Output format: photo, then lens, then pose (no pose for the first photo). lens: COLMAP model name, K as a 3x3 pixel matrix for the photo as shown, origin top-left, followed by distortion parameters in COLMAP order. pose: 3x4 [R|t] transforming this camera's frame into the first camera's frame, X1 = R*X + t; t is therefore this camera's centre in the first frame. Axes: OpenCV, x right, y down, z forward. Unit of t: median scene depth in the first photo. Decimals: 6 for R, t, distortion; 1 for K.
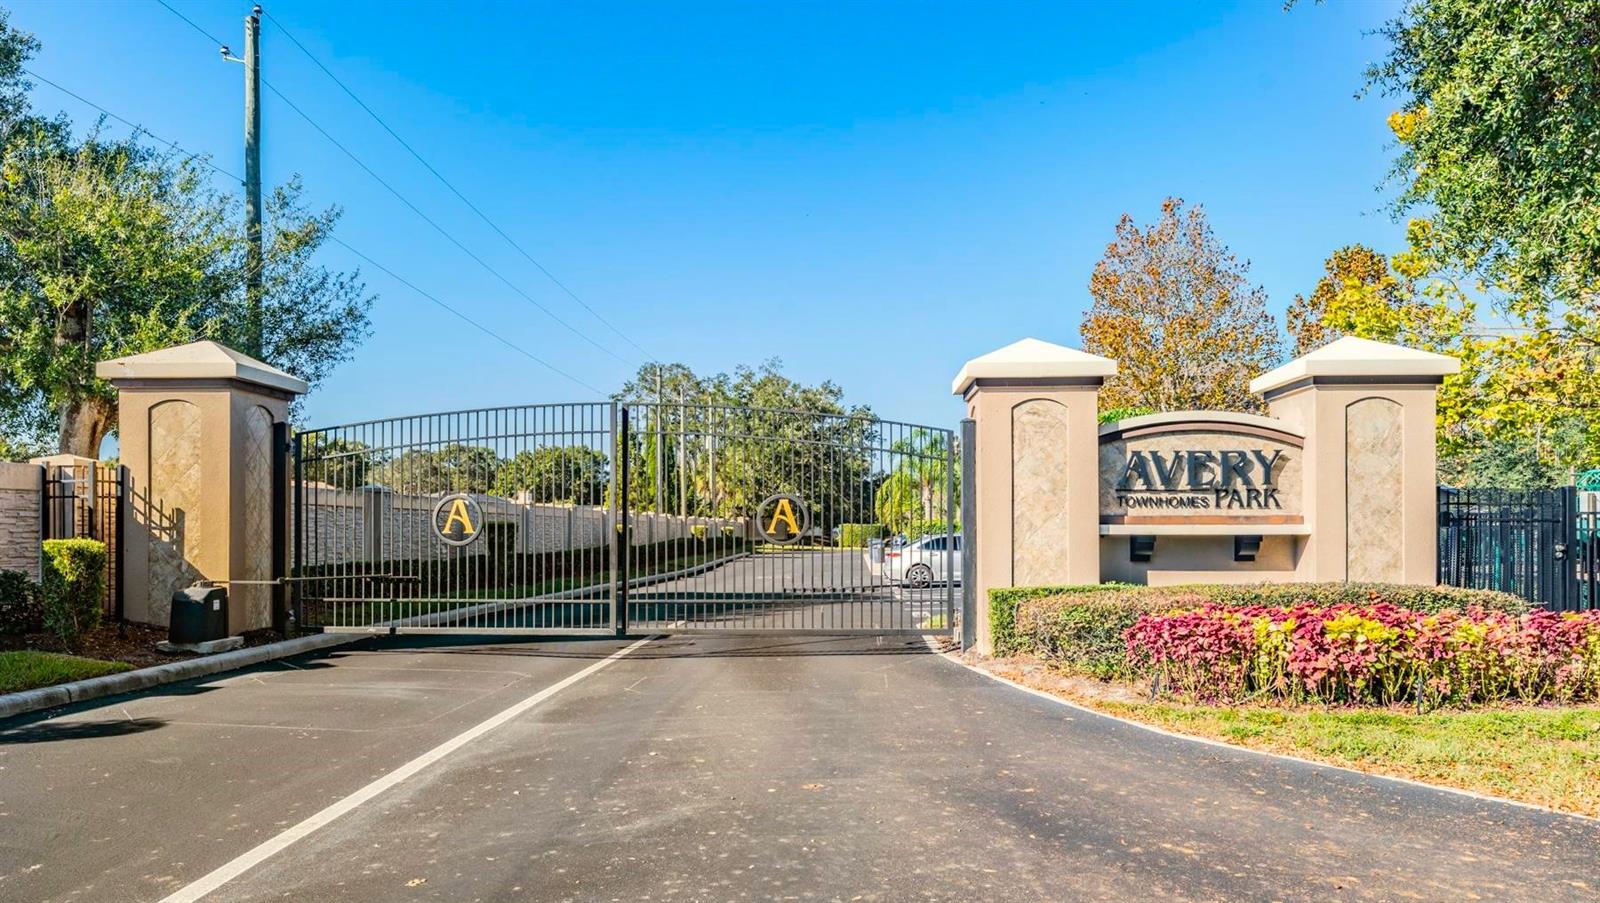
lens RADIAL K [[1141.6, 0, 786.3], [0, 1141.6, 527.3], [0, 0, 1]] dist [0.001369, 0.000380]
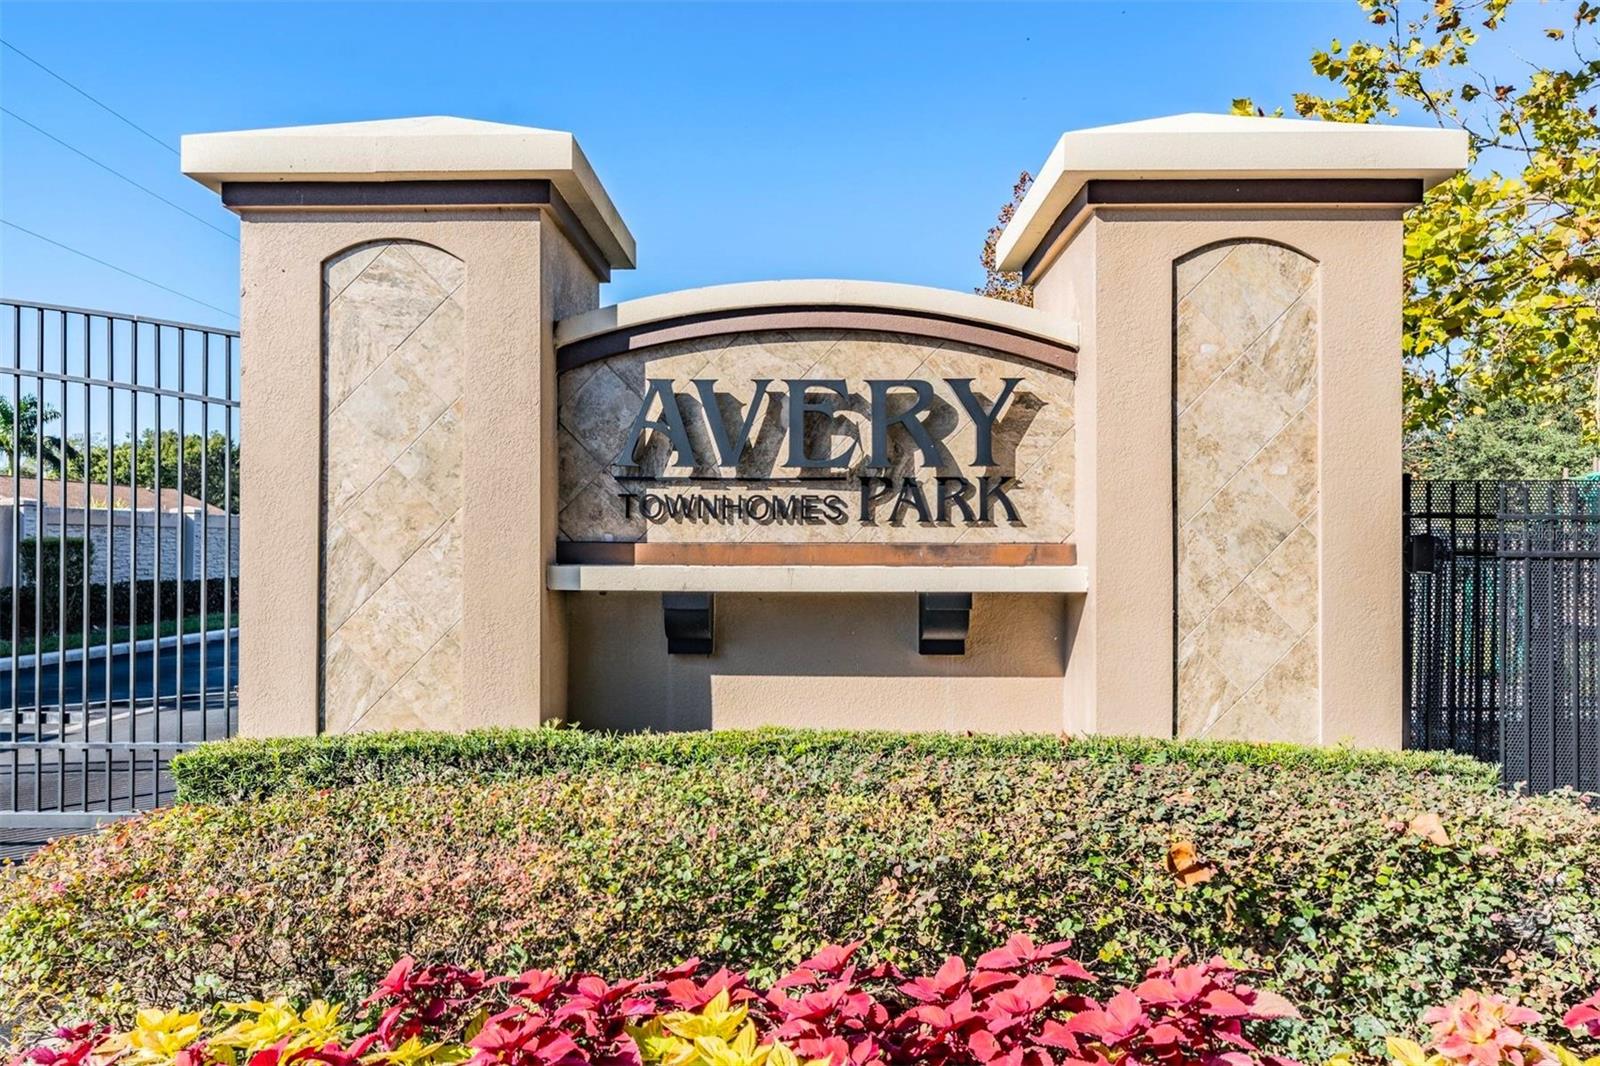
lens RADIAL K [[1102.0, 0, 800.9], [0, 1102.0, 538.8], [0, 0, 1]] dist [0.004327, 0.001499]
pose [[0.999499, 0.003084, 0.031503, 0.343154], [-0.003107, 0.999995, 0.000677, -0.011936], [-0.031500, -0.000775, 0.999503, 0.614351]]
